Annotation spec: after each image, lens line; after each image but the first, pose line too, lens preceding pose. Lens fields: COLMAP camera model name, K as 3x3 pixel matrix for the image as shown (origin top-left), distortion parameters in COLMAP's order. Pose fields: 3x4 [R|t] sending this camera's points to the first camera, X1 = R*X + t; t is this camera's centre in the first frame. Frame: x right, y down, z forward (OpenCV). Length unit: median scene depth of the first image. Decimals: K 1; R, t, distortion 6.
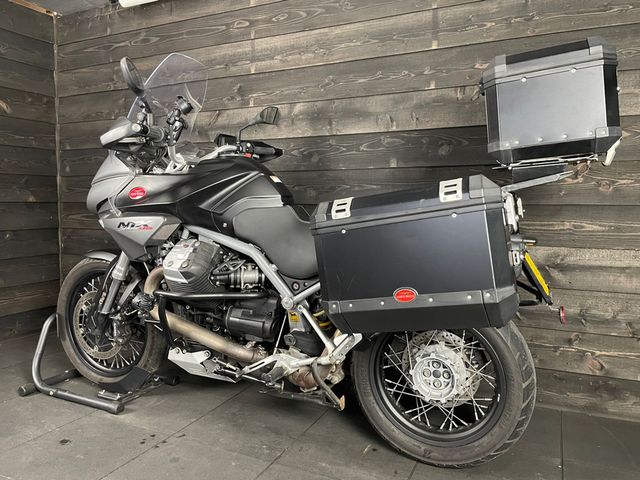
lens RADIAL K [[481.8, 0, 326.9], [0, 481.8, 235.4], [0, 0, 1]] dist [0.087406, -0.110825]
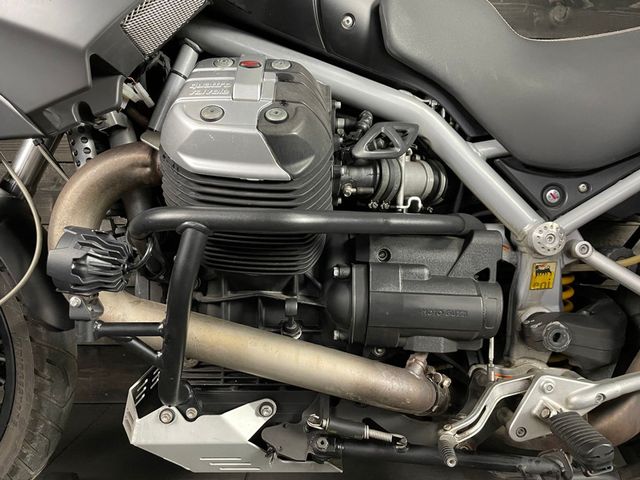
lens RADIAL K [[481.8, 0, 331.3], [0, 481.8, 251.0], [0, 0, 1]] dist [0.087406, -0.110825]
pose [[0.898610, -0.033519, 0.437466, -0.353313], [0.030258, 0.999438, 0.014425, 0.124754], [-0.437704, 0.000275, 0.899119, 0.658935]]
